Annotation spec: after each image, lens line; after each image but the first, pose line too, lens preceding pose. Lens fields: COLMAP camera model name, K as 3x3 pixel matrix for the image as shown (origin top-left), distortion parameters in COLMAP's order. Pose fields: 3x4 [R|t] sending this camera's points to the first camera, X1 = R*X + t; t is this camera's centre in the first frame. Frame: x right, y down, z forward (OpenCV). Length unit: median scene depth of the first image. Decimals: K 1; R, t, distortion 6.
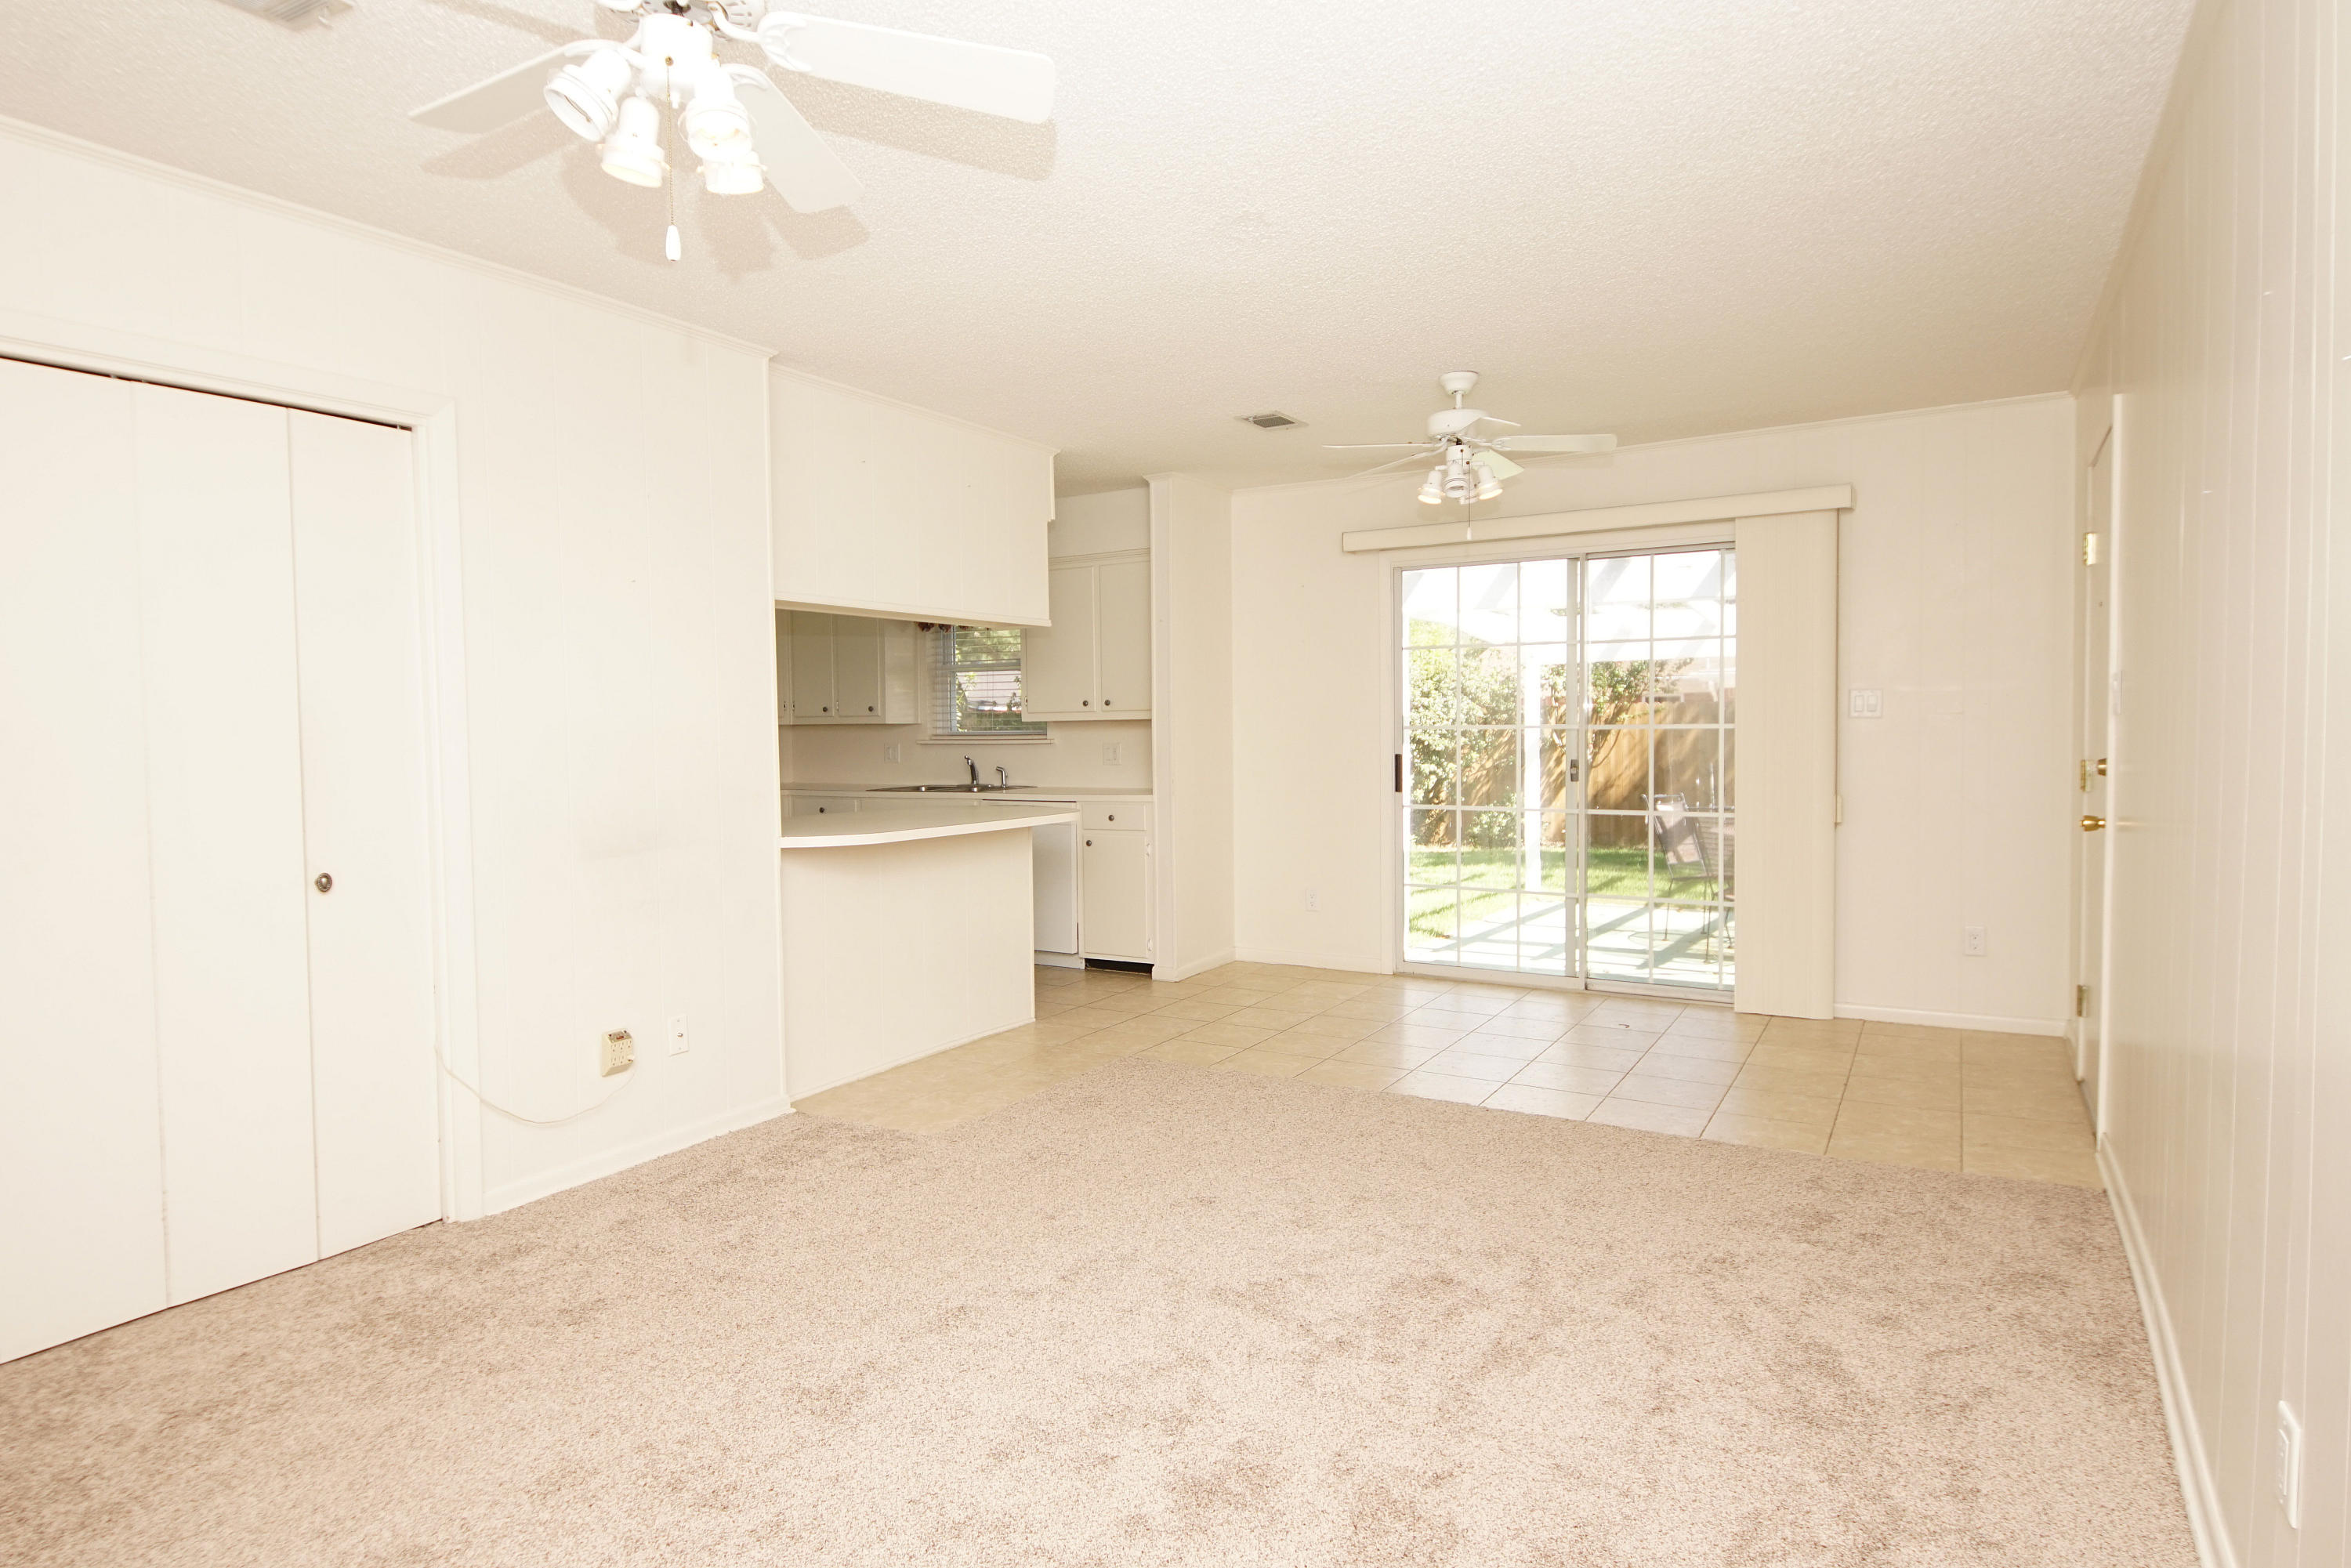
lens RADIAL K [[1305.3, 0, 1145.2], [0, 1305.3, 771.8], [0, 0, 1]] dist [0.004210, 0.000105]
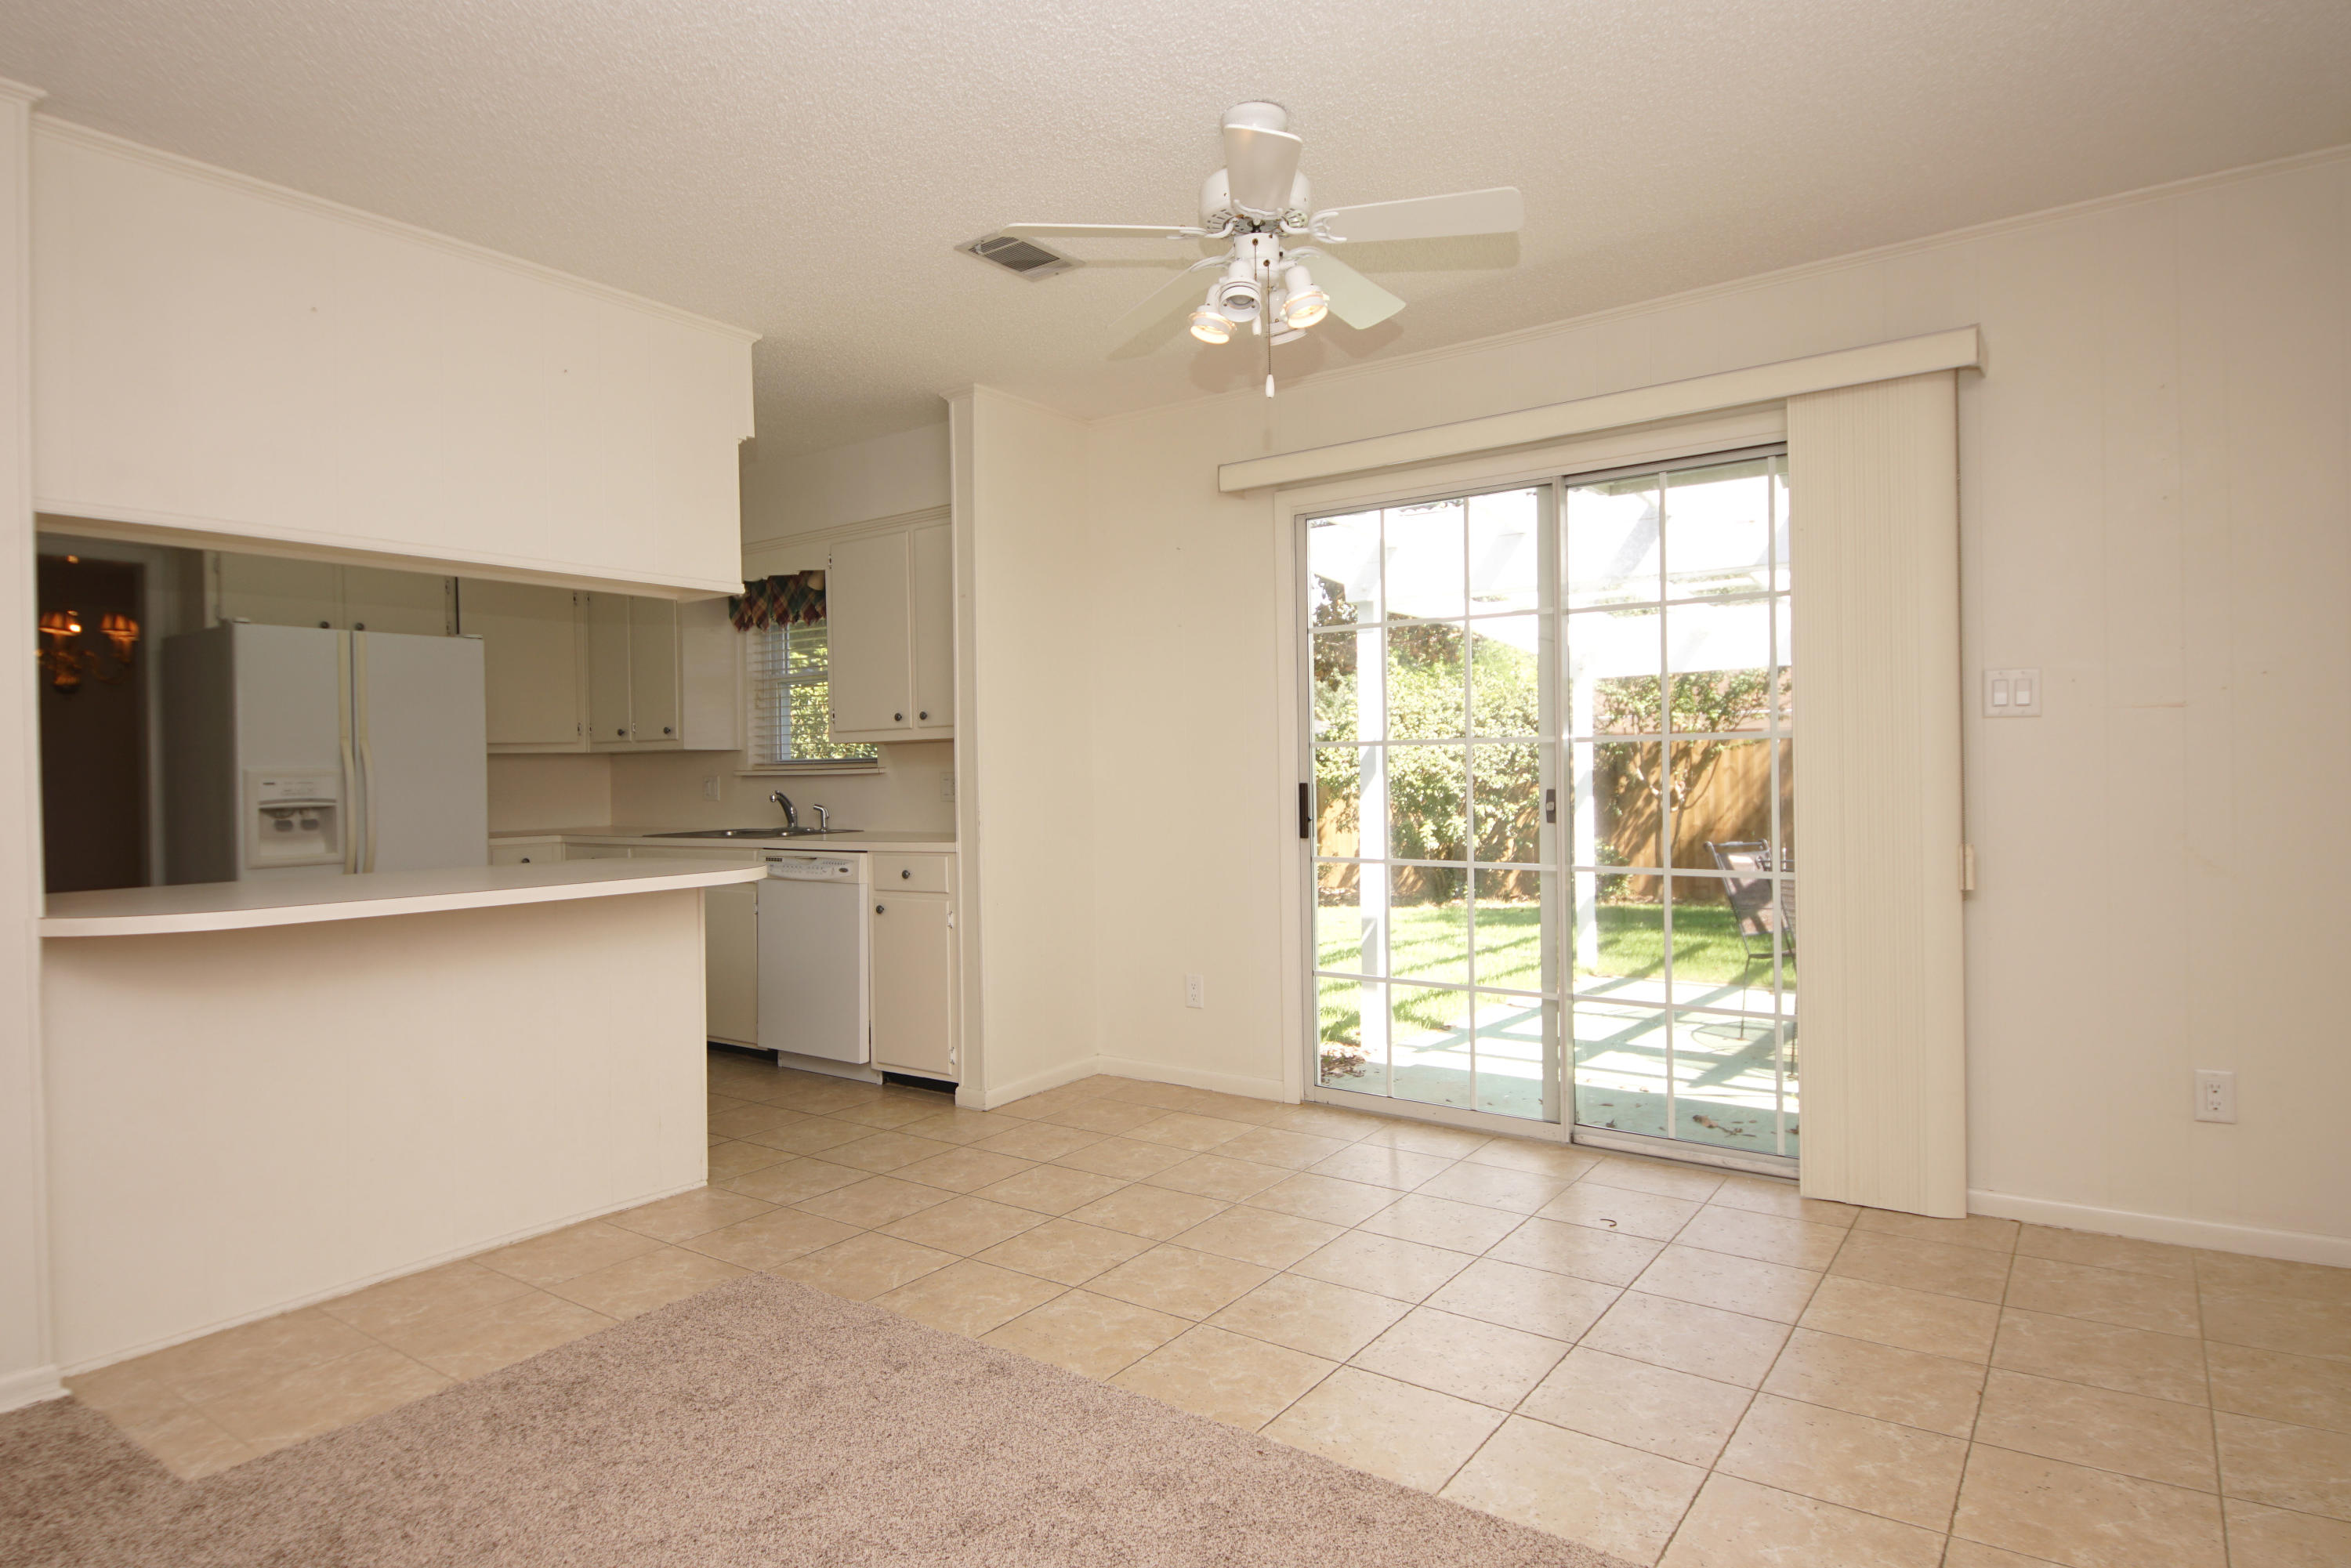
lens RADIAL K [[1308.2, 0, 1157.8], [0, 1308.2, 773.4], [0, 0, 1]] dist [0.031706, -0.034816]
pose [[0.996738, -0.004127, -0.080605, 0.170678], [0.001461, 0.999451, -0.033100, 0.003968], [0.080697, 0.032874, 0.996196, 0.299474]]
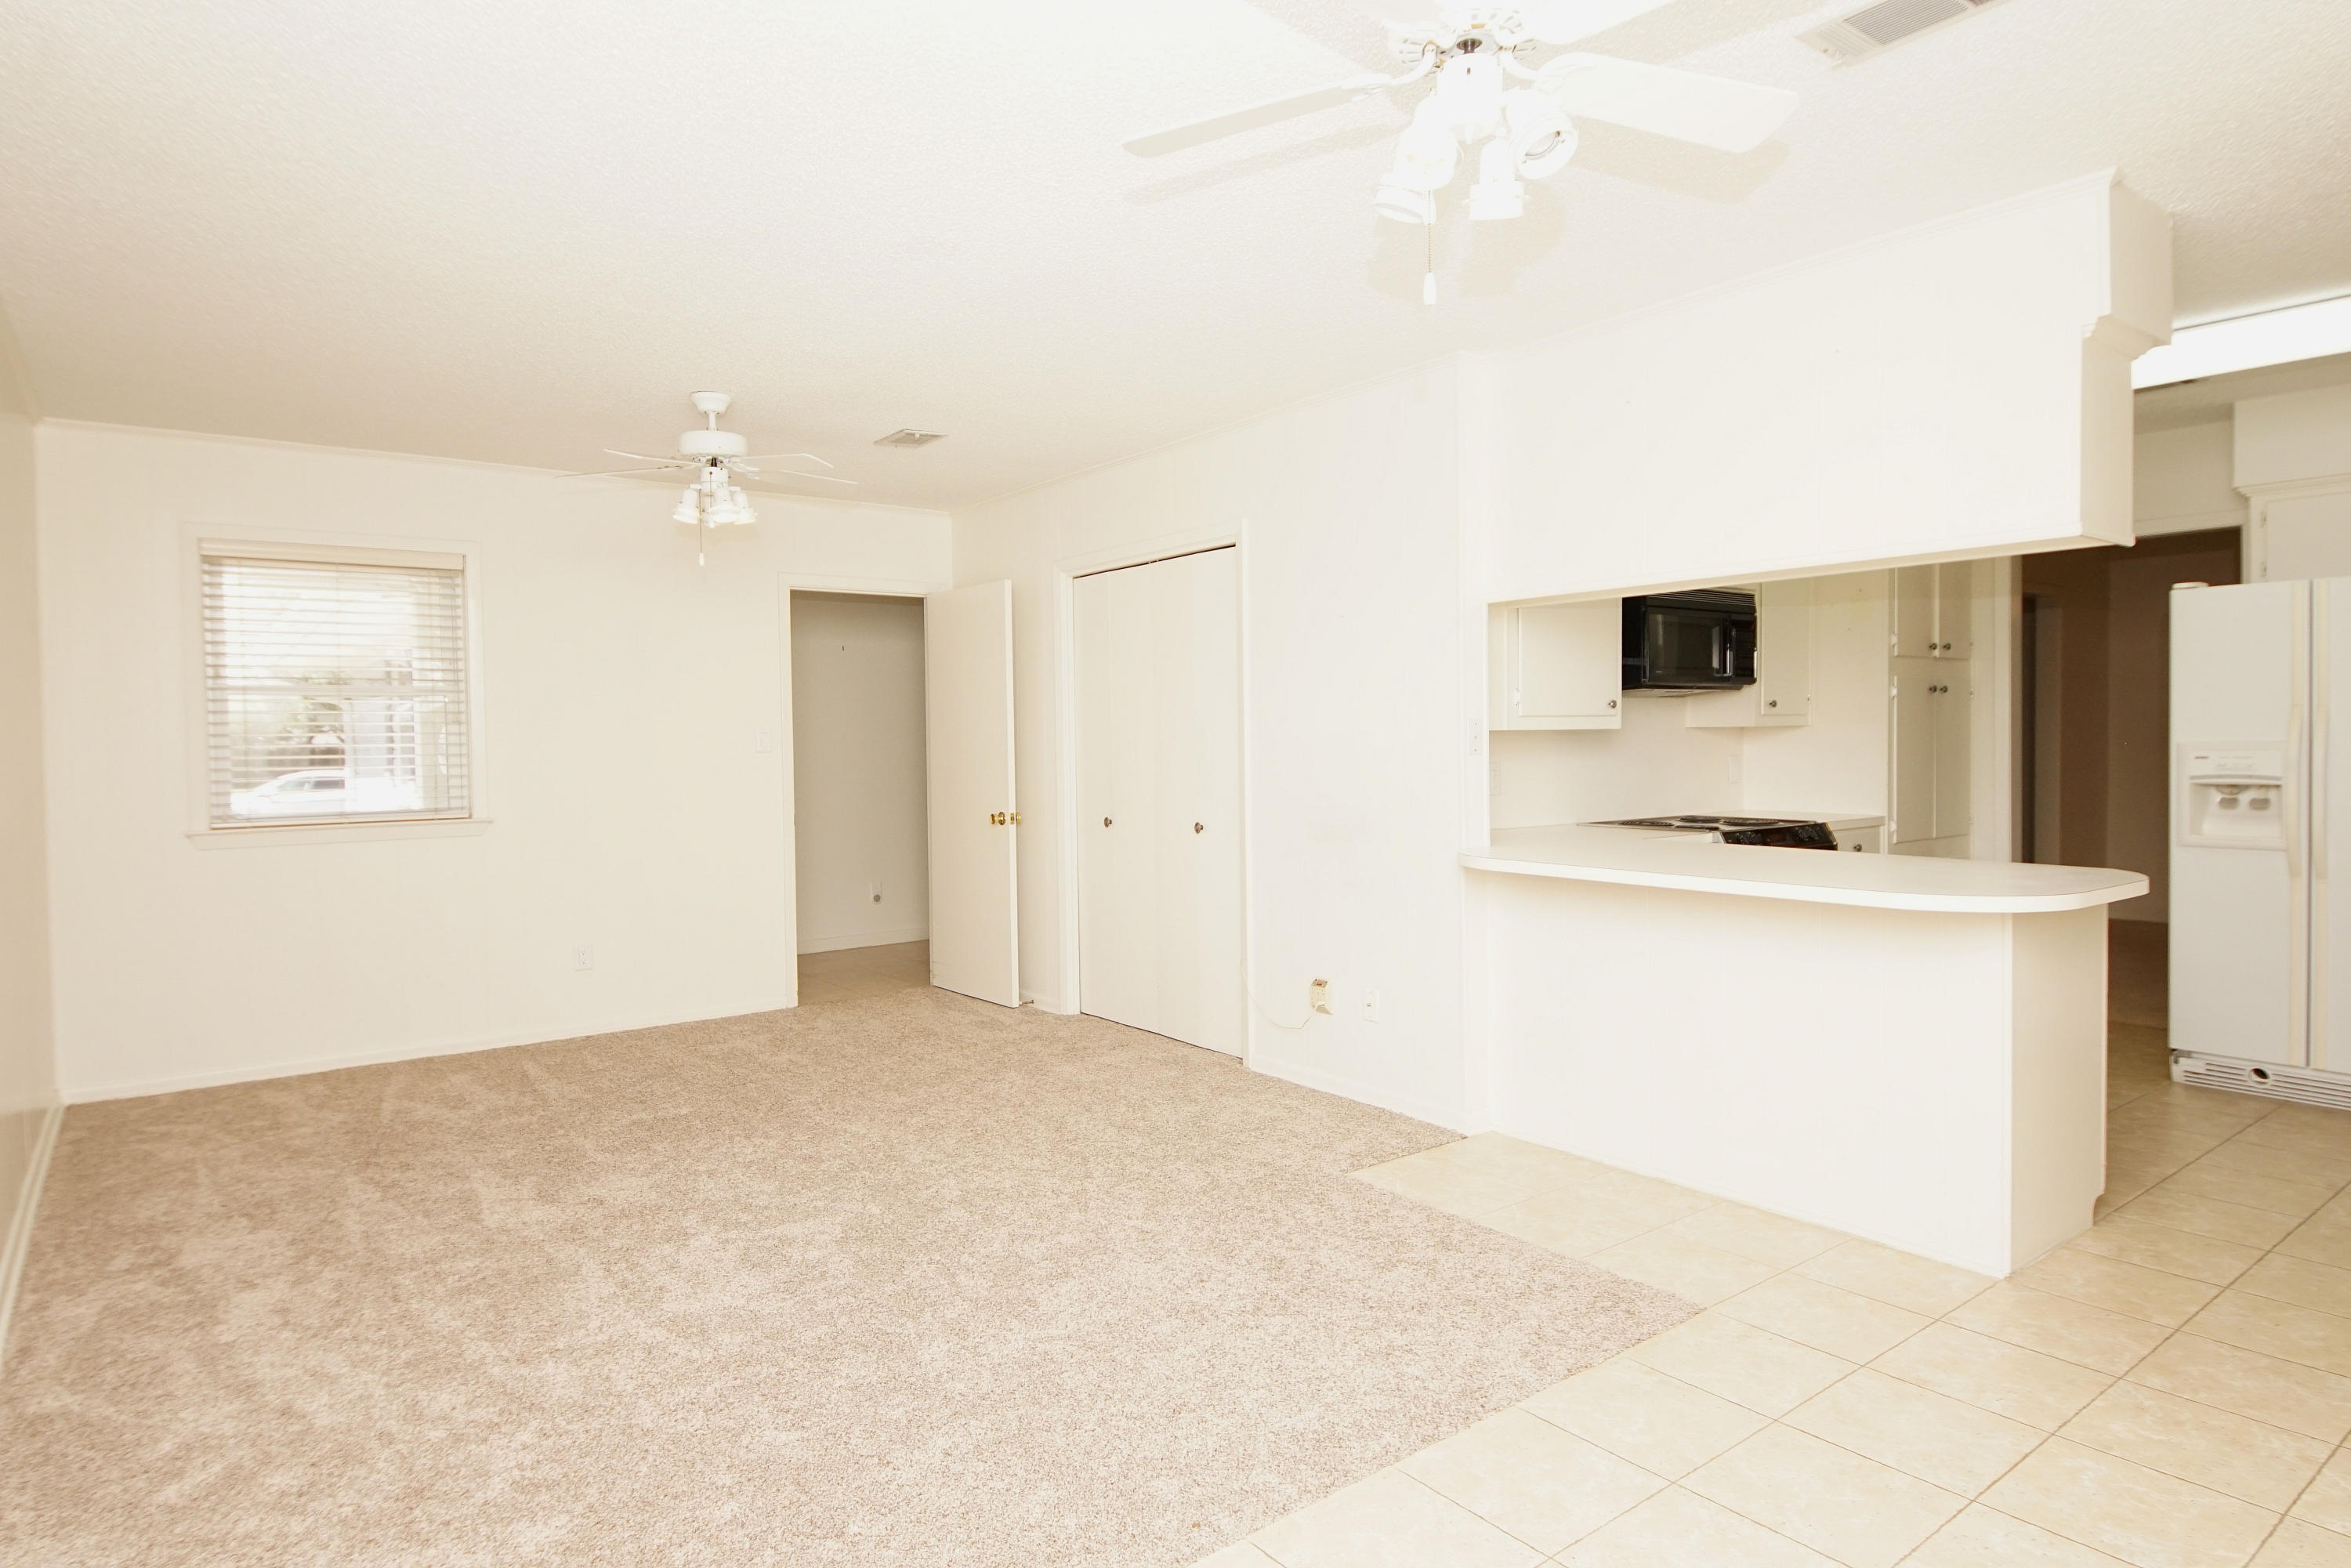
lens RADIAL K [[1308.2, 0, 1157.8], [0, 1308.2, 773.4], [0, 0, 1]] dist [0.031706, -0.034816]
pose [[-0.371903, 0.040781, -0.927375, 0.466531], [-0.014708, 0.998650, 0.049813, -0.034275], [0.928155, 0.032165, -0.370802, 0.750495]]
